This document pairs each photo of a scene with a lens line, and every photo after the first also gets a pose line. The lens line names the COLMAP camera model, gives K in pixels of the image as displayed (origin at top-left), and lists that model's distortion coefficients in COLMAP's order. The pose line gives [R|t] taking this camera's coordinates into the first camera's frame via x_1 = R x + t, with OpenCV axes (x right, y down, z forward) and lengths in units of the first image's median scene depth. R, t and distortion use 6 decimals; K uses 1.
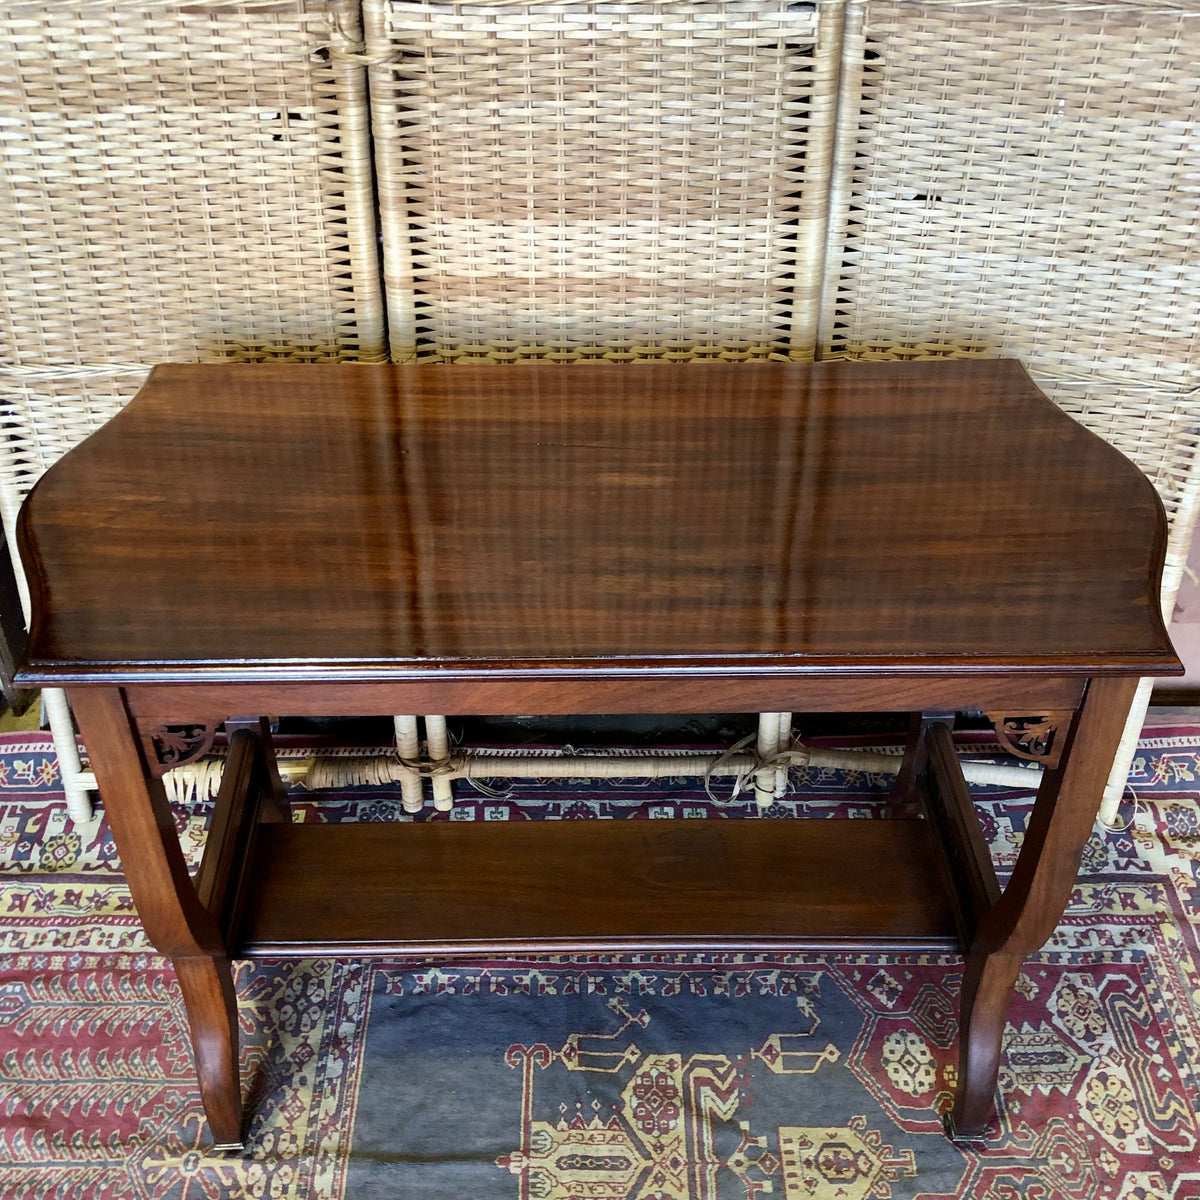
lens RADIAL K [[1377.5, 0, 571.5], [0, 1377.5, 601.5], [0, 0, 1]] dist [-0.008069, 0.000000]
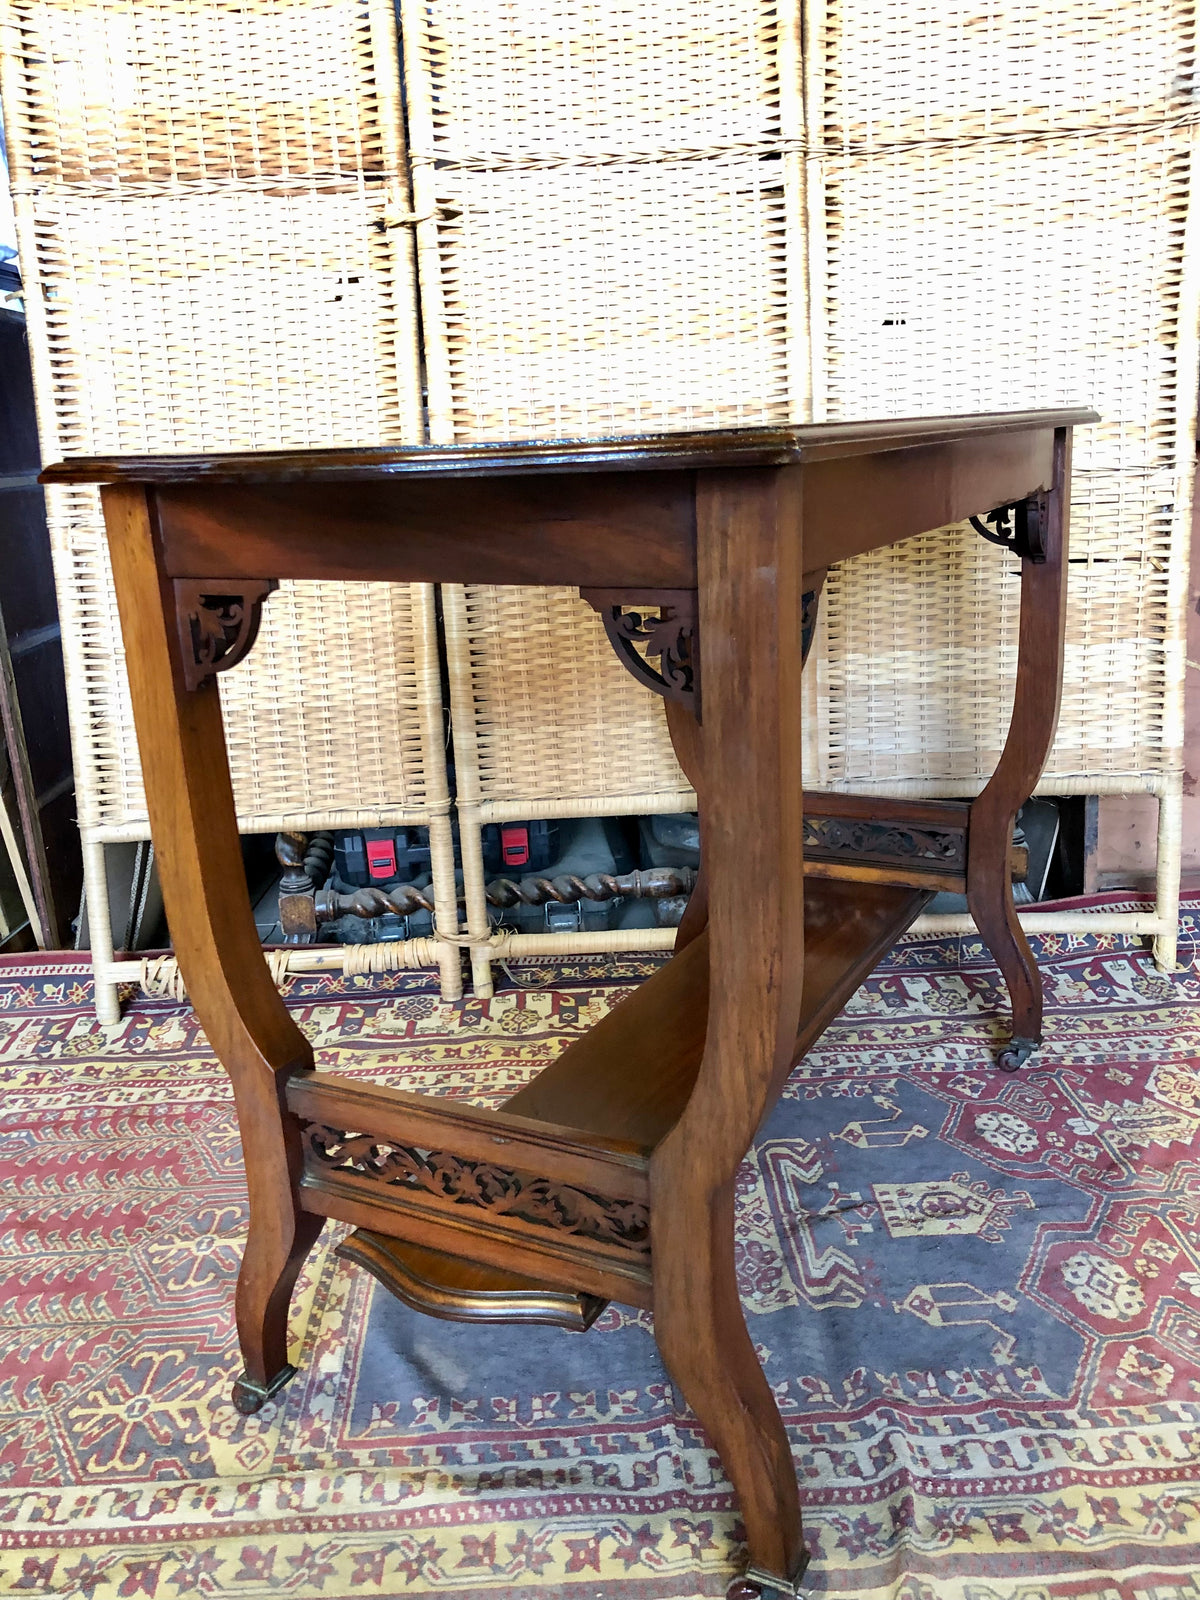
lens RADIAL K [[1286.7, 0, 583.8], [0, 1286.7, 795.0], [0, 0, 1]] dist [0.002815, 0.026933]
pose [[0.998912, -0.045538, 0.010067, -0.030531], [0.045881, 0.920804, -0.387317, 0.446832], [0.008368, 0.387358, 0.921892, 0.131298]]
